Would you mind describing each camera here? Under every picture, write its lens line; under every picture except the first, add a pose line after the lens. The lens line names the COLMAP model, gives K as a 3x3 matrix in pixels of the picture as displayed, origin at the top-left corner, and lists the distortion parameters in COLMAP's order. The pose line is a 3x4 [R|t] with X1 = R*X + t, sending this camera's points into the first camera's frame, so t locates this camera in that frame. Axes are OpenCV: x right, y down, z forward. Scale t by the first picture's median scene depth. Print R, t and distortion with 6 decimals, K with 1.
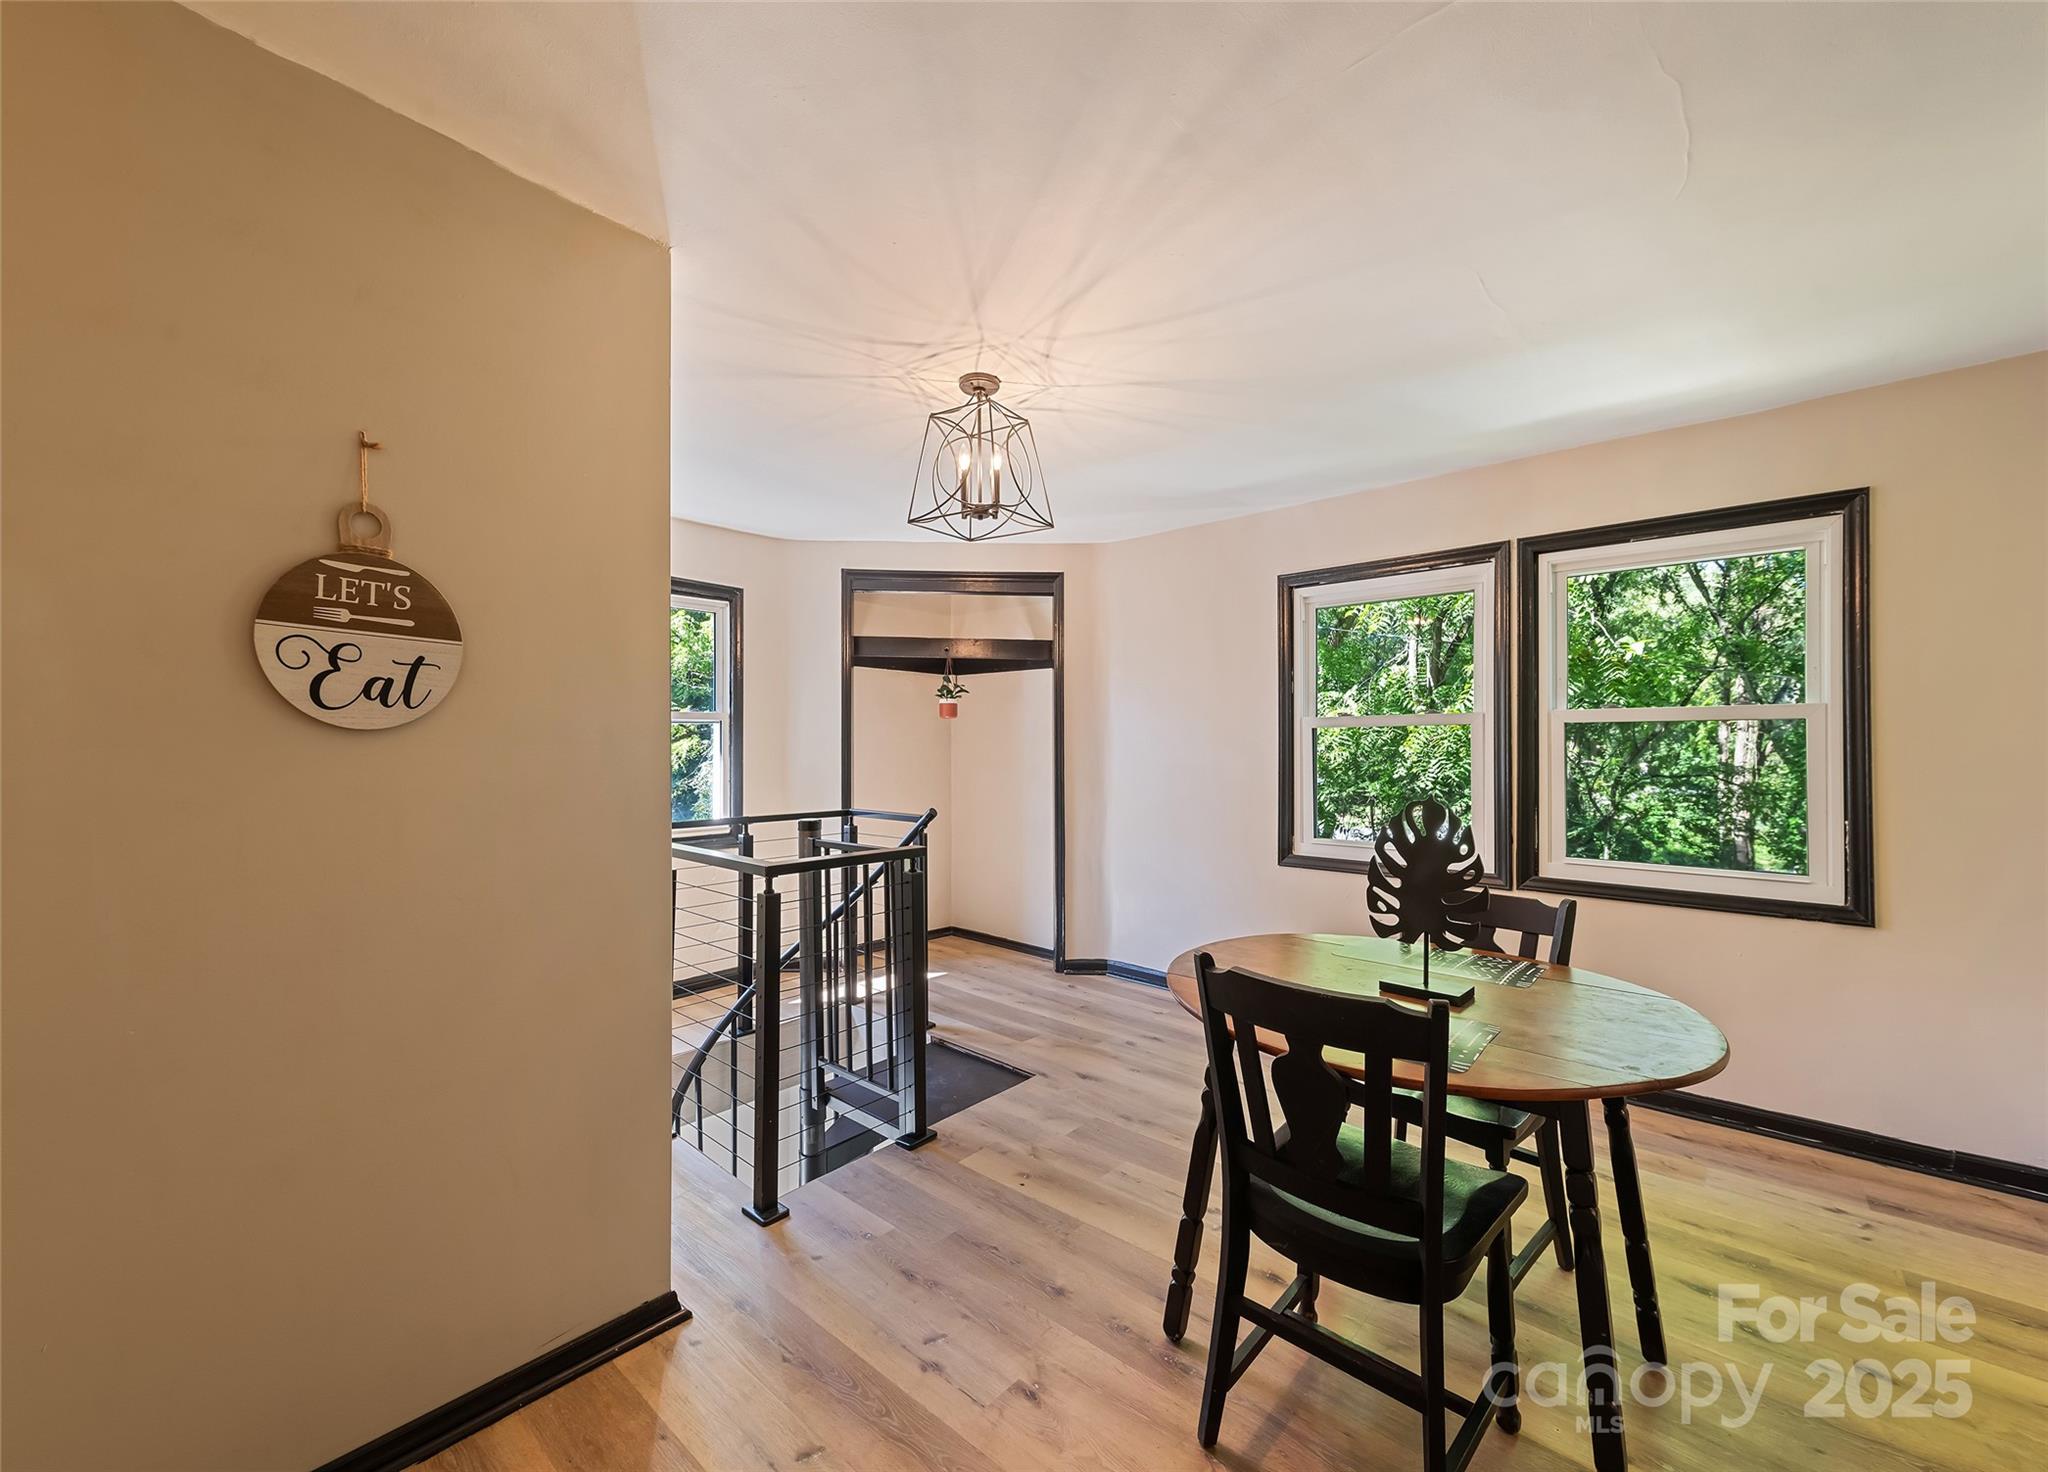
lens RADIAL K [[812.8, 0, 1030.0], [0, 812.8, 758.2], [0, 0, 1]] dist [0.001868, -0.000088]
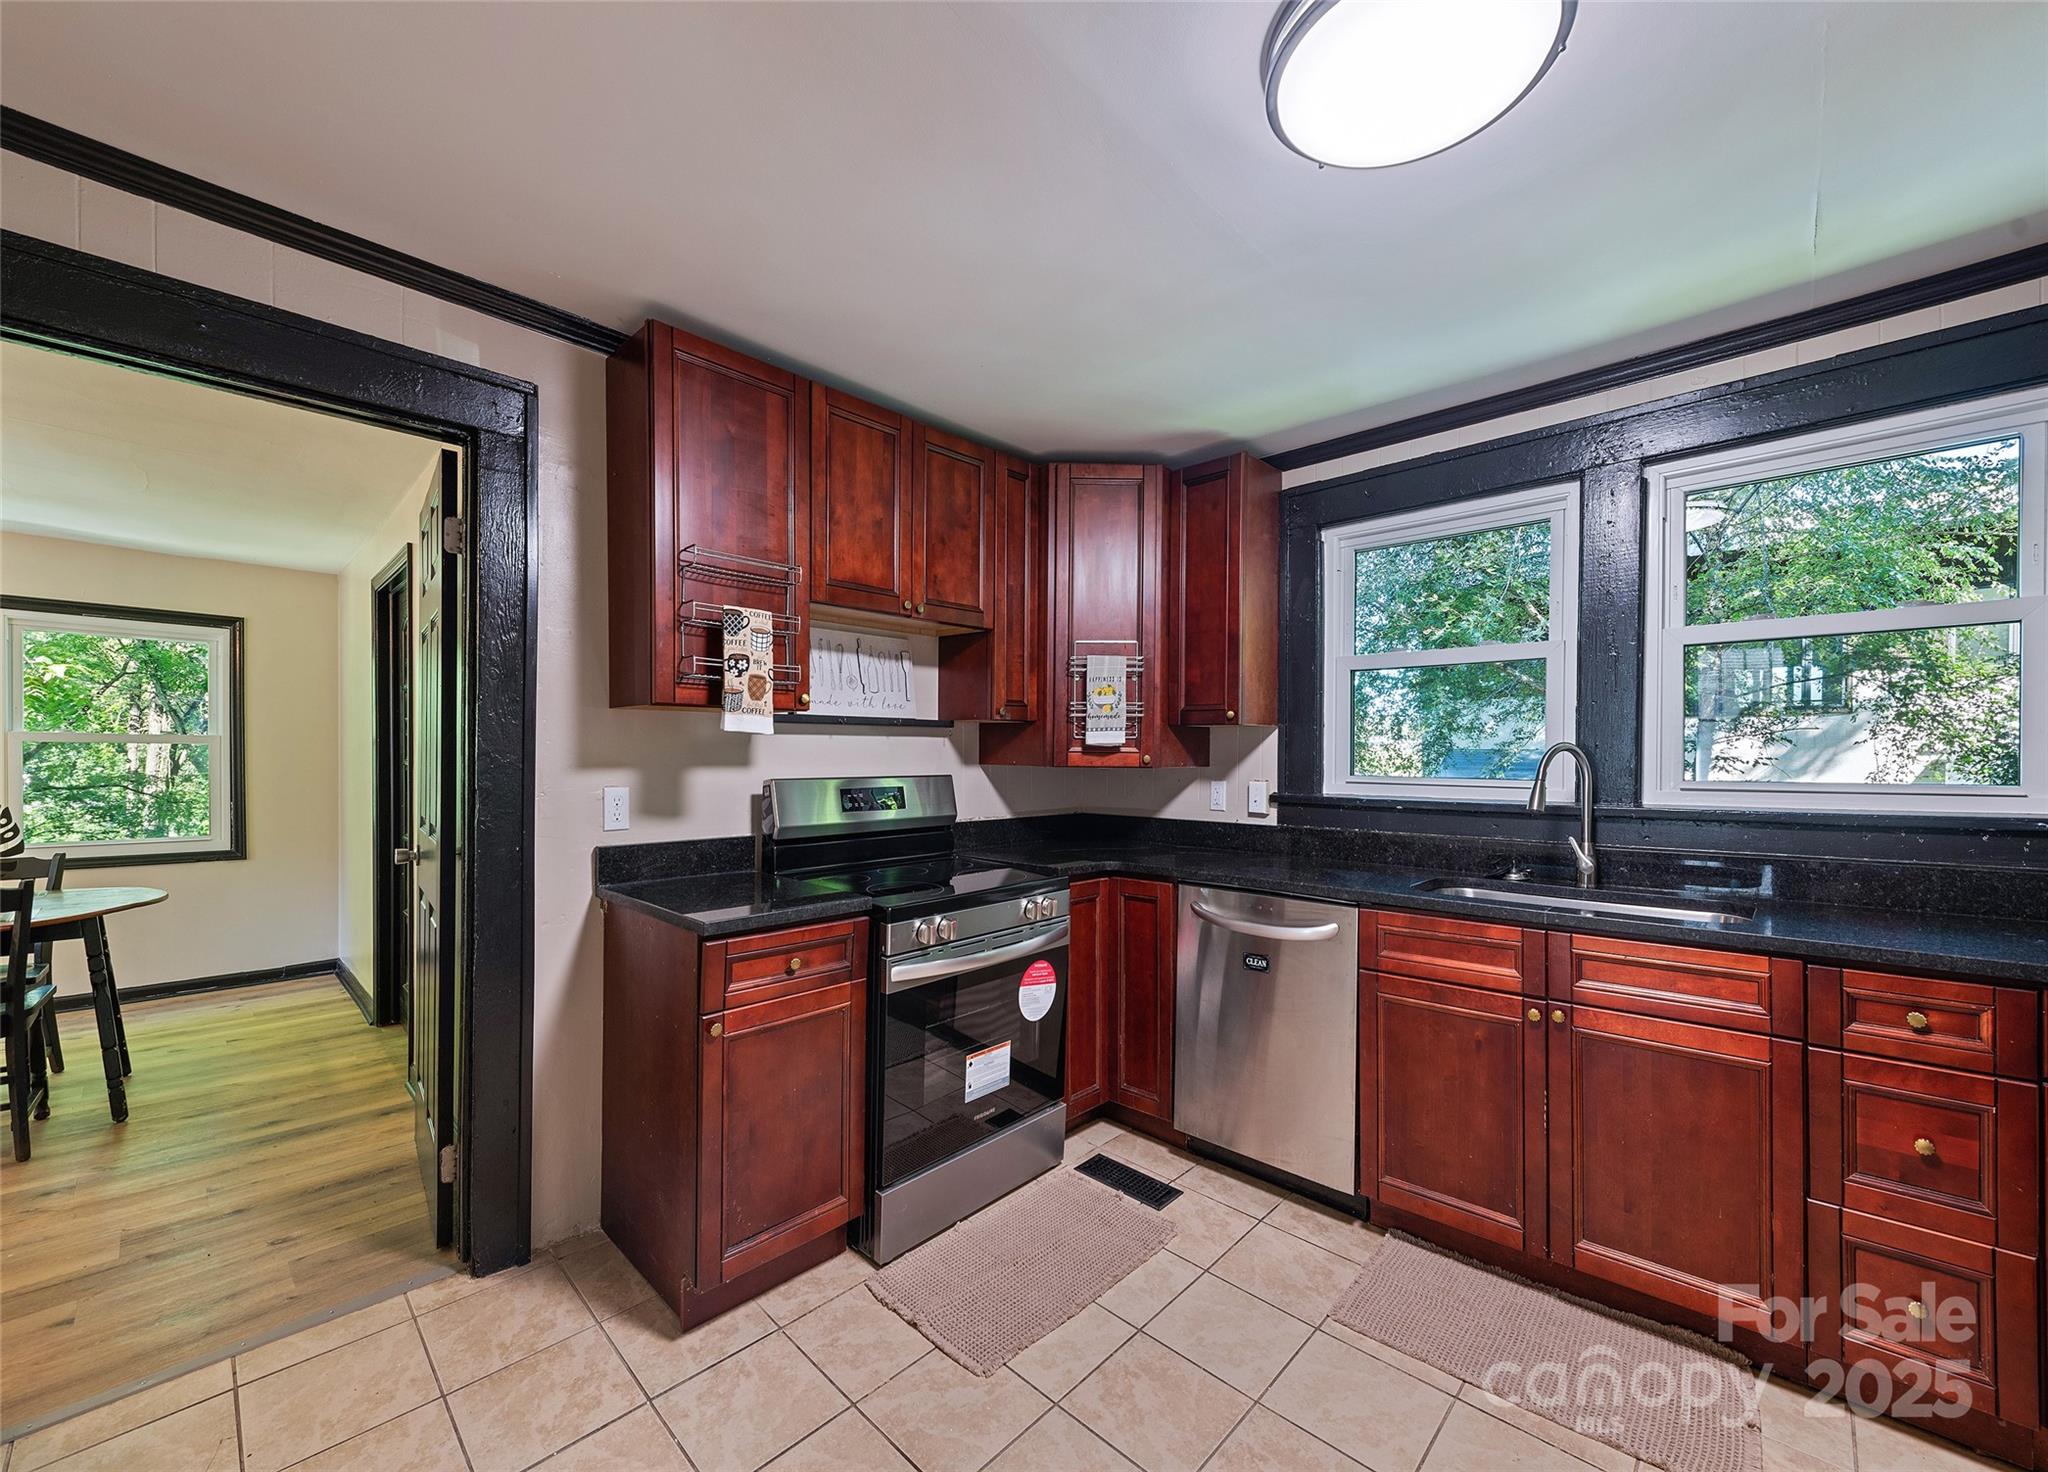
lens RADIAL K [[812.8, 0, 1030.0], [0, 812.8, 758.2], [0, 0, 1]] dist [0.001868, -0.000088]
pose [[0.028683, 0.001110, 0.999588, -0.084383], [0.008694, 0.999961, -0.001360, -0.000292], [-0.999551, 0.008730, 0.028672, -0.092548]]
